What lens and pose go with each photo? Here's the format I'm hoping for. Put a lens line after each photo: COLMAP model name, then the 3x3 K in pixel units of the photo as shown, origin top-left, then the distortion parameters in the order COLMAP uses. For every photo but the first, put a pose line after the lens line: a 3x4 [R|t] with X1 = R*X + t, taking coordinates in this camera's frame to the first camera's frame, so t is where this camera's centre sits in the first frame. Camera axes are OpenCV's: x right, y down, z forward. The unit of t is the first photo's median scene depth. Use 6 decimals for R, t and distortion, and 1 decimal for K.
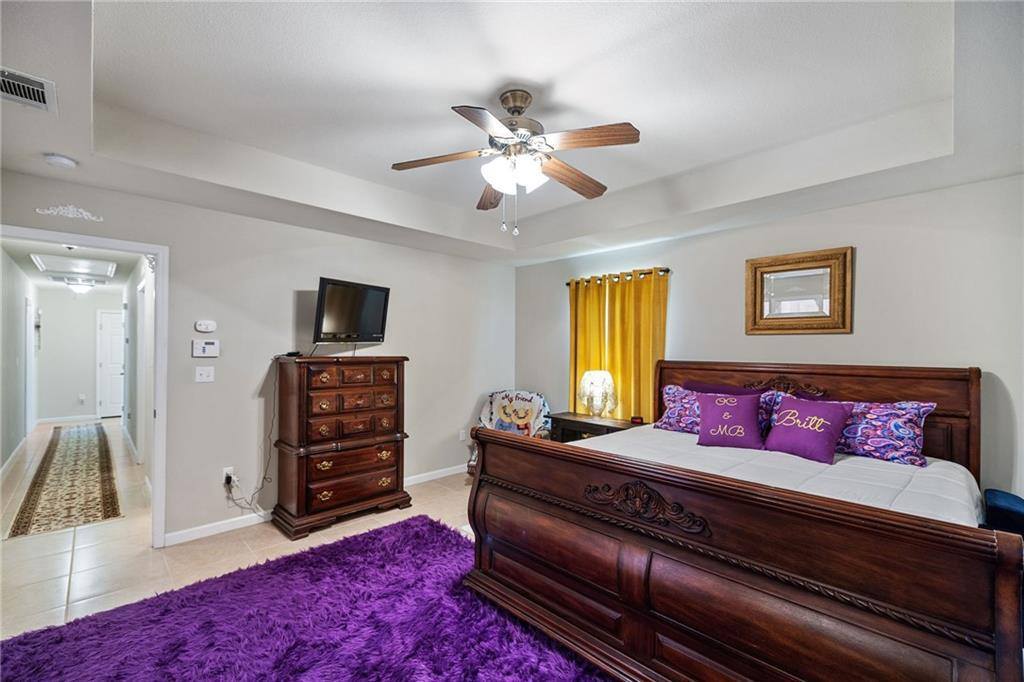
lens RADIAL K [[429.8, 0, 510.7], [0, 429.8, 344.7], [0, 0, 1]] dist [0.000965, -0.000248]
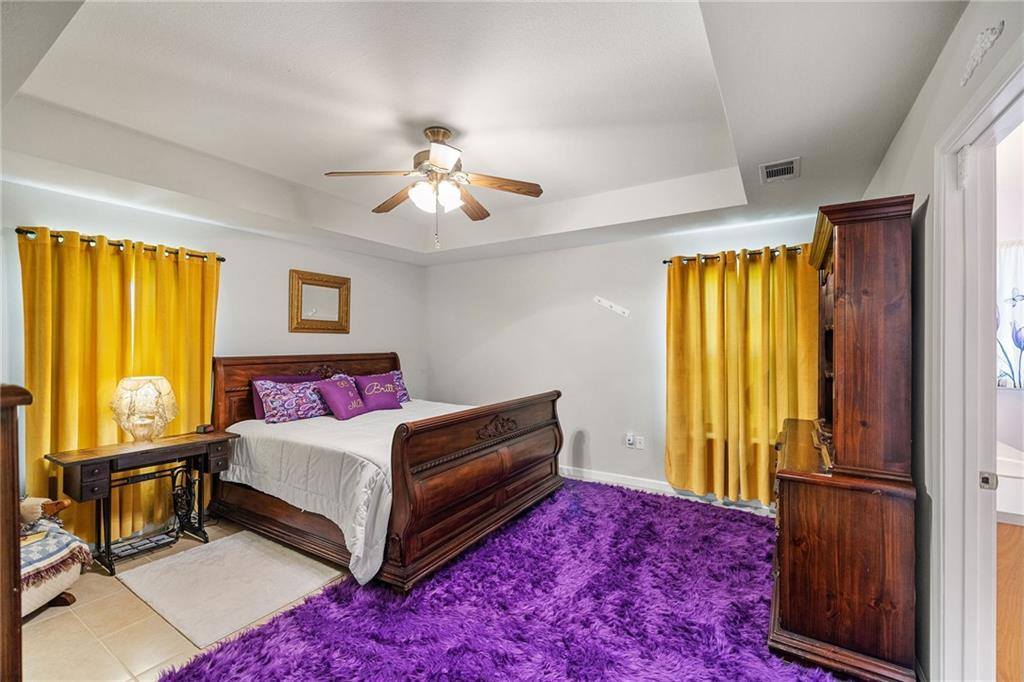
lens RADIAL K [[429.8, 0, 505.1], [0, 429.8, 341.2], [0, 0, 1]] dist [0.000965, -0.000248]
pose [[-0.239036, -0.000205, 0.971011, -0.763910], [-0.002080, 0.999998, -0.000301, 0.001036], [-0.971008, -0.002092, -0.239036, 0.715345]]
